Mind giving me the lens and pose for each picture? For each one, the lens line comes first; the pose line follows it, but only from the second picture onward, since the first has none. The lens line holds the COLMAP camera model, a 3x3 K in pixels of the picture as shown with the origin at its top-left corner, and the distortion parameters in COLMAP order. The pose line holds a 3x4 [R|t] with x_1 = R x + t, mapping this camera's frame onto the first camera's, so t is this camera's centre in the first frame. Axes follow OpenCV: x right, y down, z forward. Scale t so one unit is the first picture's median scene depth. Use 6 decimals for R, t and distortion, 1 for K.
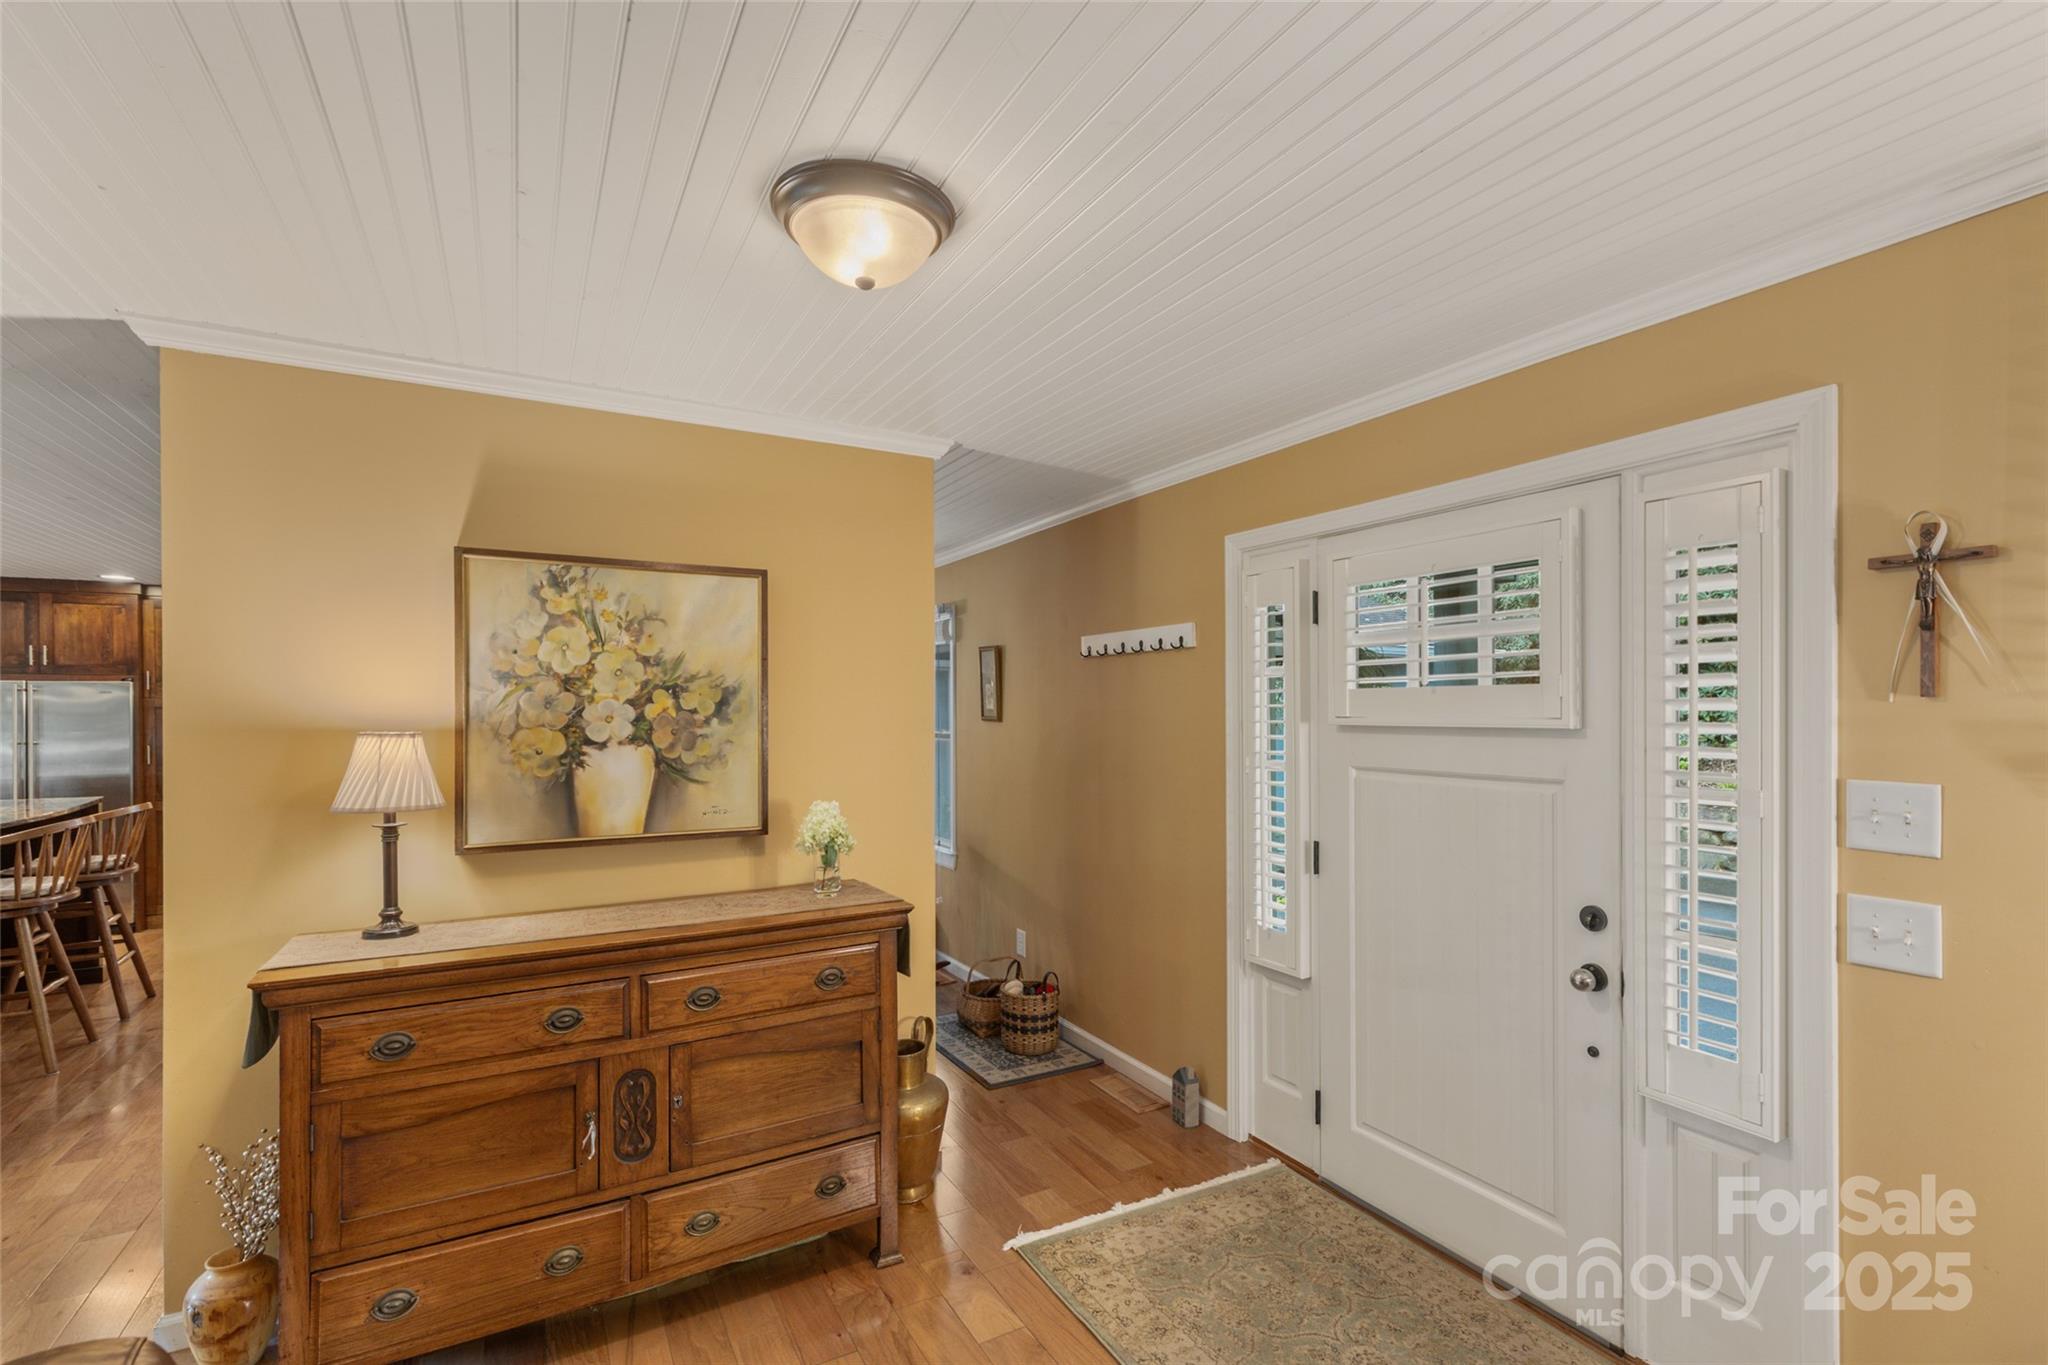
lens RADIAL K [[940.5, 0, 1033.7], [0, 940.5, 697.5], [0, 0, 1]] dist [0.009161, 0.001032]
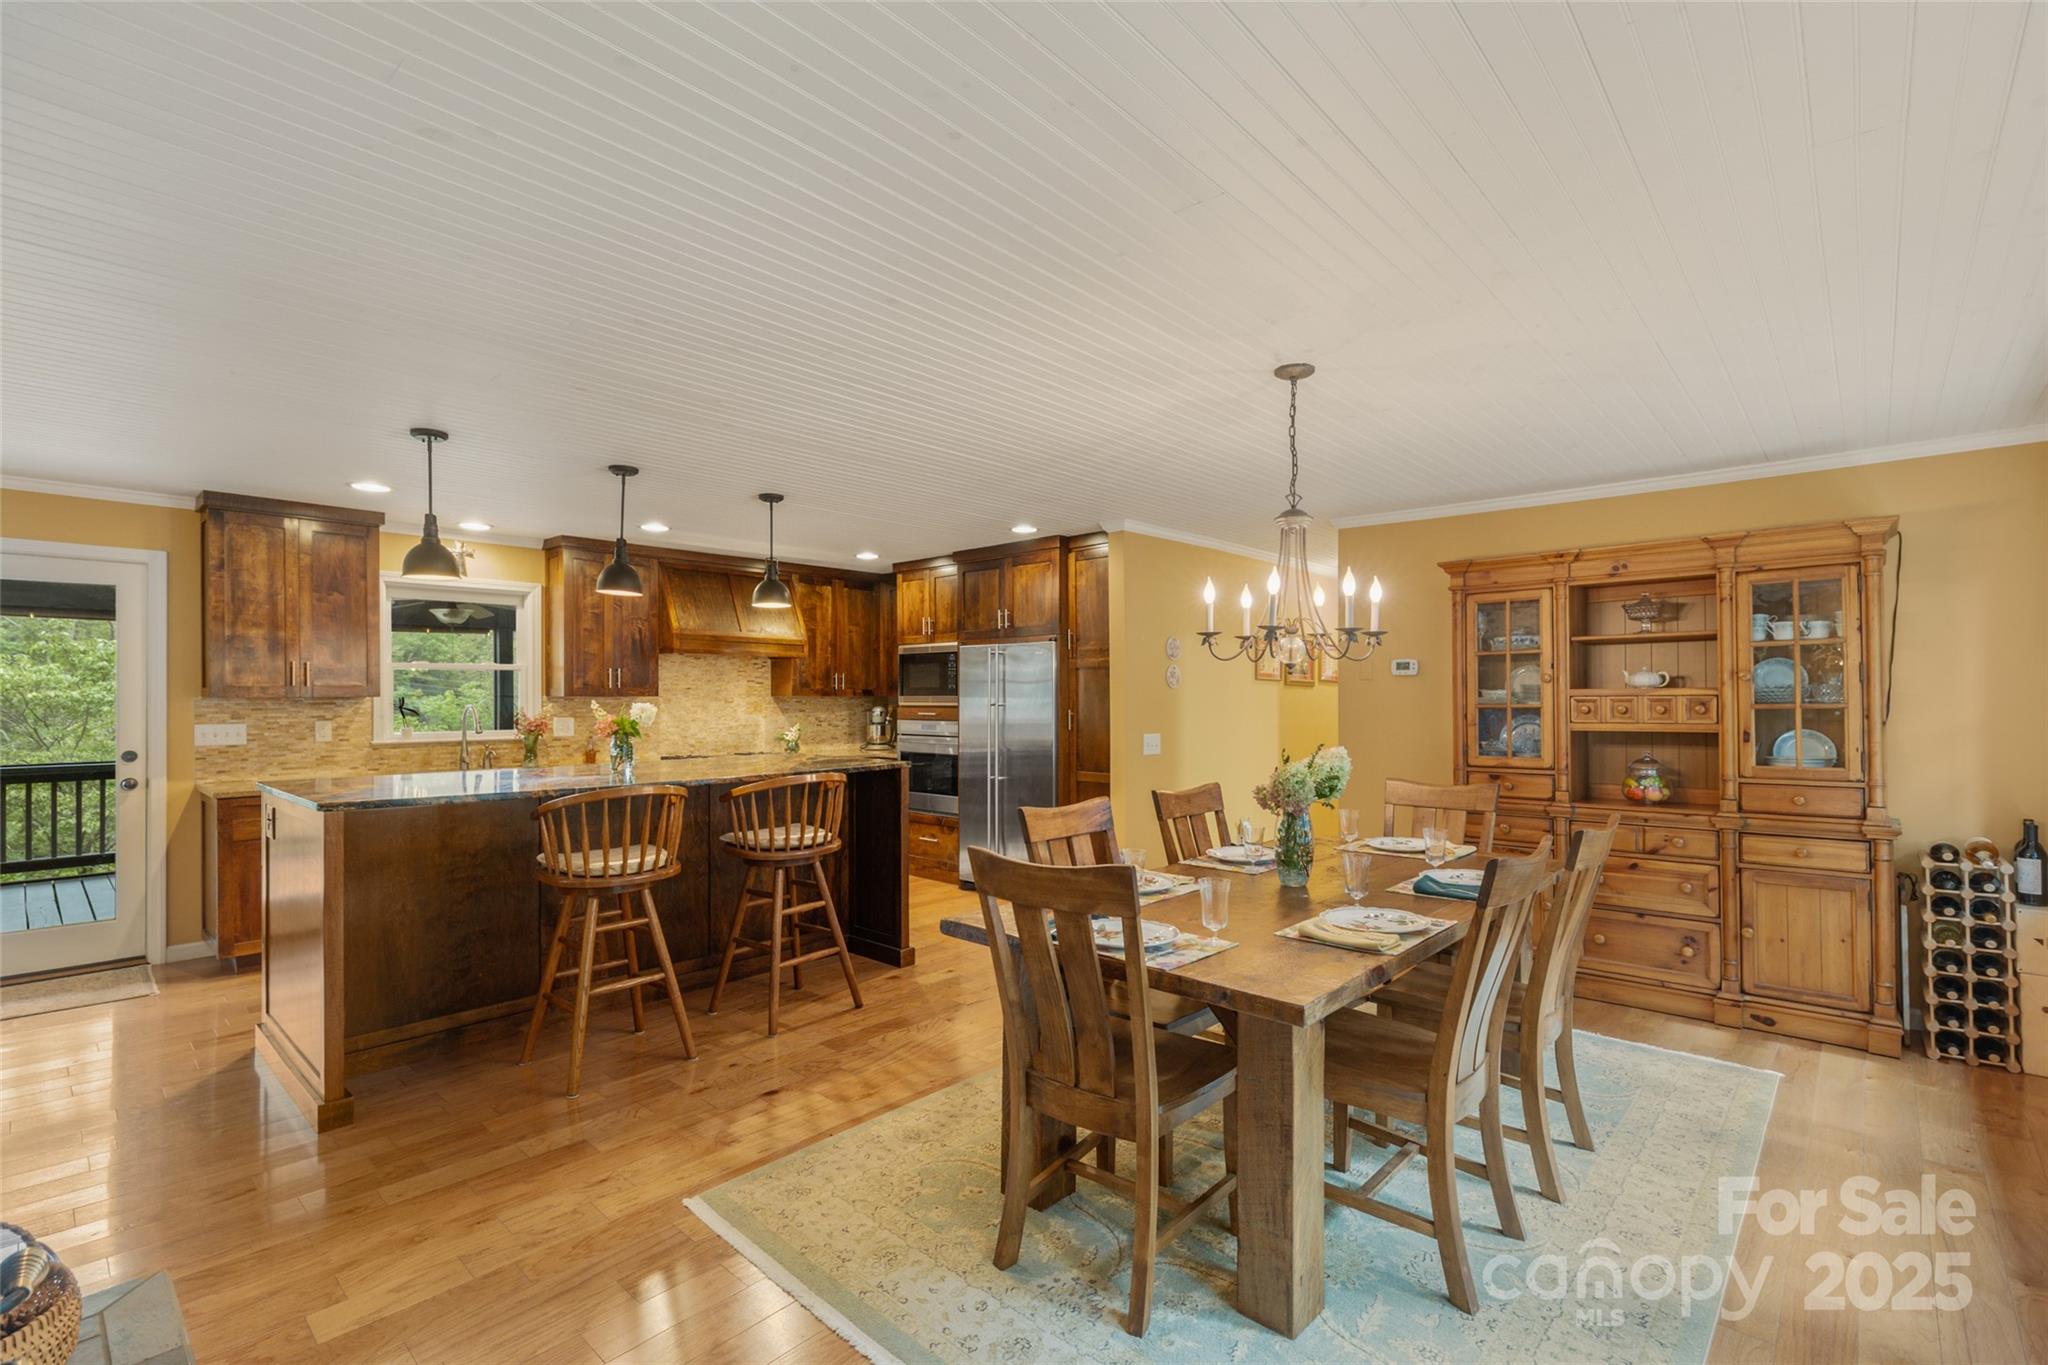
lens RADIAL K [[940.5, 0, 1030.0], [0, 940.5, 691.6], [0, 0, 1]] dist [0.009161, 0.001032]
pose [[0.309813, 0.001622, -0.950796, -0.072431], [0.013550, 0.999889, 0.006121, 0.027871], [0.950701, -0.014780, 0.309757, 0.704625]]
